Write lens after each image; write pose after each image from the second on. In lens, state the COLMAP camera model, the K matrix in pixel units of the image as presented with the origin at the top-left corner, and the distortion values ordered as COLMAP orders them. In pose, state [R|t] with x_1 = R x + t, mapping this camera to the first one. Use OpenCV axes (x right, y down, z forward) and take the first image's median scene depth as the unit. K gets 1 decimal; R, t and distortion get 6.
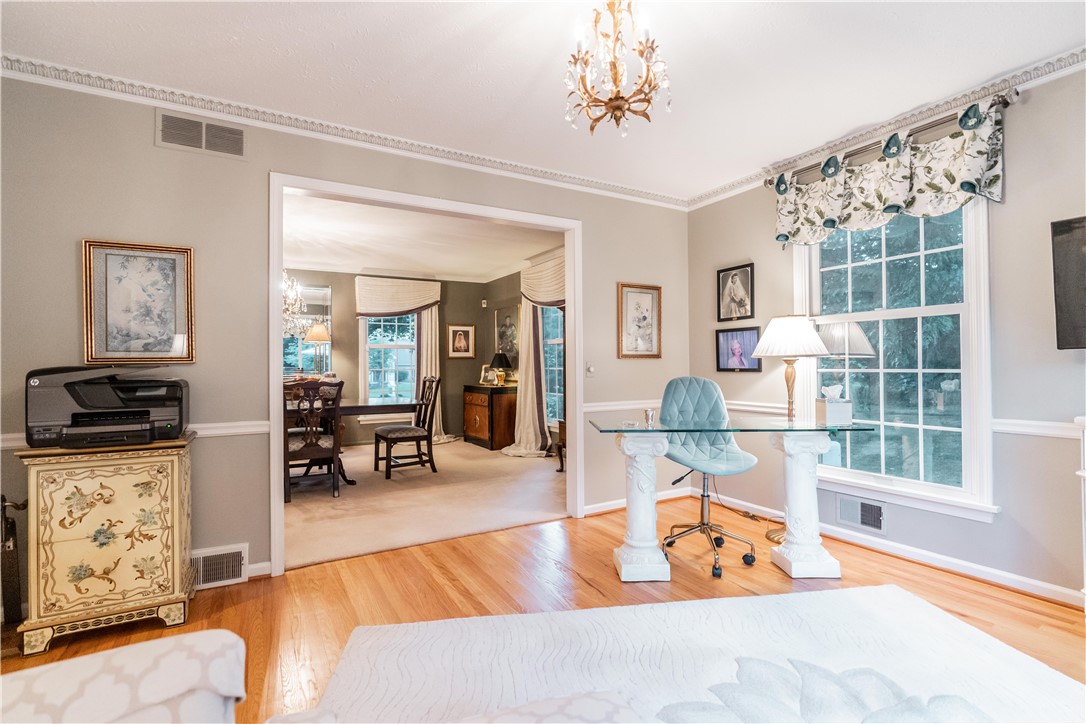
lens RADIAL K [[514.6, 0, 552.4], [0, 514.6, 360.9], [0, 0, 1]] dist [-0.004251, -0.000048]
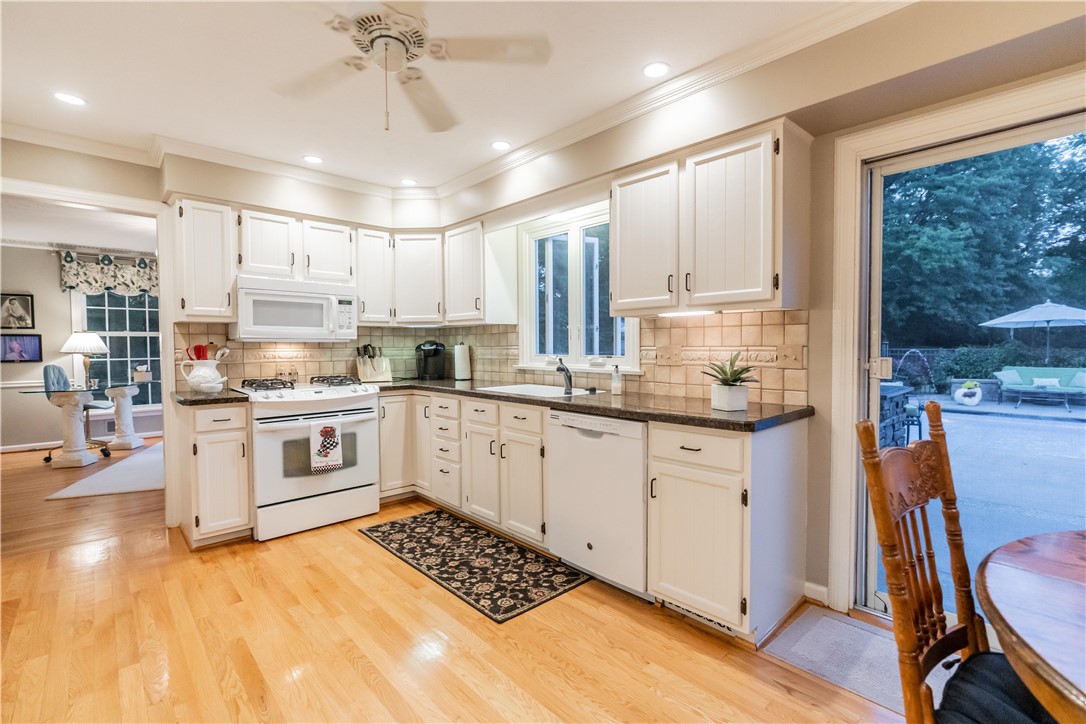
lens RADIAL K [[493.1, 0, 550.4], [0, 493.1, 360.3], [0, 0, 1]] dist [-0.000068, 0.000360]
pose [[-0.226681, -0.020678, 0.973750, -1.556802], [-0.003345, 0.999785, 0.020452, -0.022053], [-0.973963, 0.001379, -0.226701, -0.244863]]
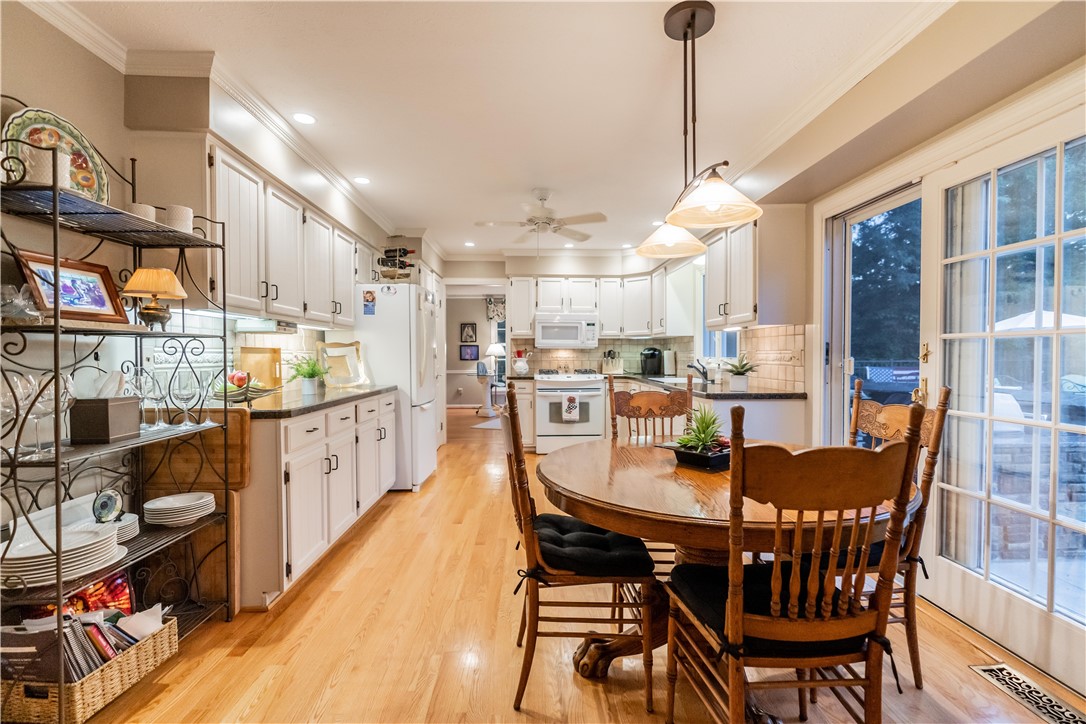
lens RADIAL K [[493.1, 0, 550.4], [0, 493.1, 360.3], [0, 0, 1]] dist [-0.000068, 0.000360]
pose [[0.457278, -0.003770, 0.889316, -2.037189], [-0.012289, 0.999869, 0.010557, -0.013361], [-0.889239, -0.015757, 0.457172, -0.723867]]
